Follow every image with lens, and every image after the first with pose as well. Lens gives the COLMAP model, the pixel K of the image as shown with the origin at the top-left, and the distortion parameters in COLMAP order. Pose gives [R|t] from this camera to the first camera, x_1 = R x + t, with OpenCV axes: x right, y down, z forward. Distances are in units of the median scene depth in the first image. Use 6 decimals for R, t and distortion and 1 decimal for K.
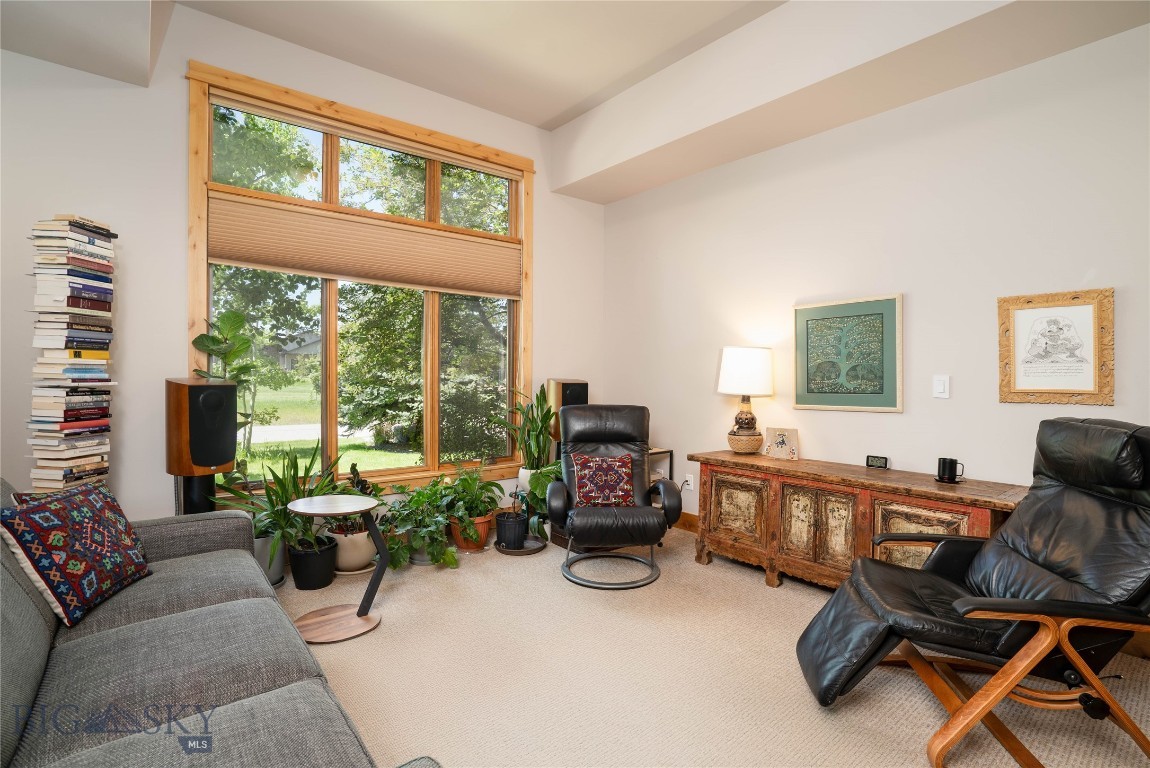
lens RADIAL K [[536.6, 0, 558.7], [0, 536.6, 384.0], [0, 0, 1]] dist [-0.025146, 0.001484]
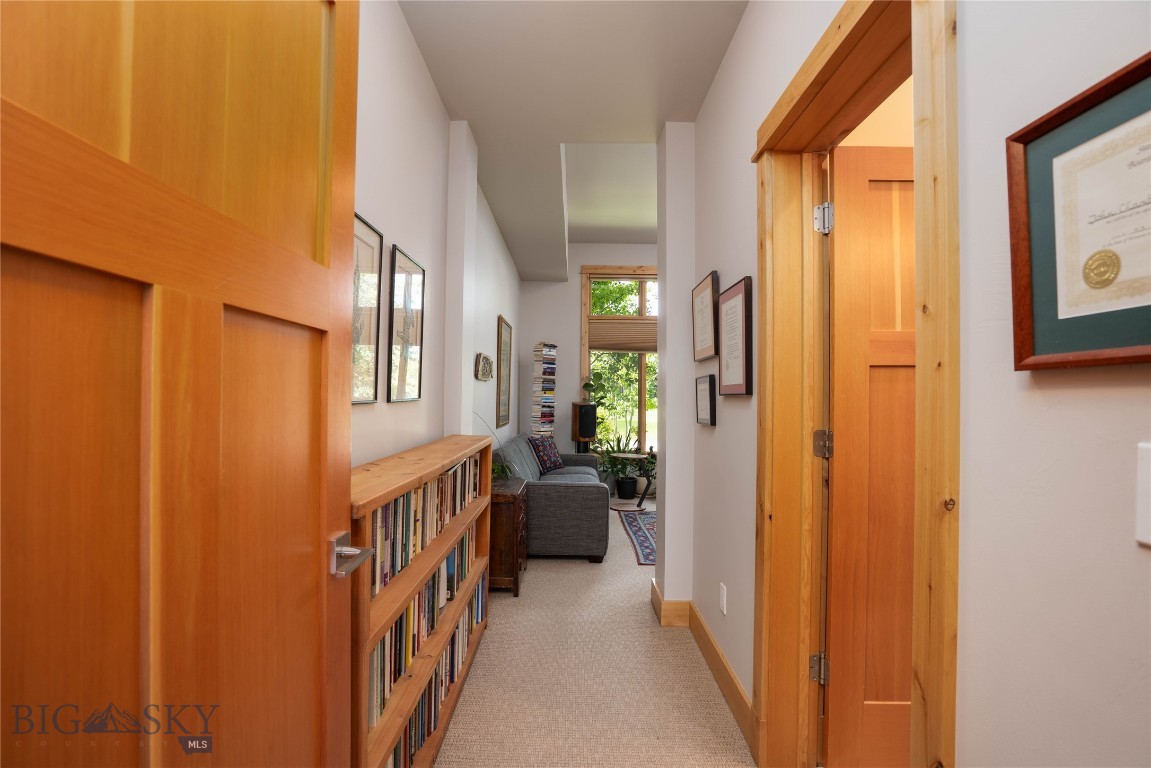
lens RADIAL K [[553.8, 0, 571.2], [0, 553.8, 396.7], [0, 0, 1]] dist [-0.048953, 0.000217]
pose [[0.781098, -0.000046, -0.624409, 0.923871], [-0.014997, 0.999710, -0.018833, 0.015227], [0.624228, 0.024075, 0.780871, -1.086592]]
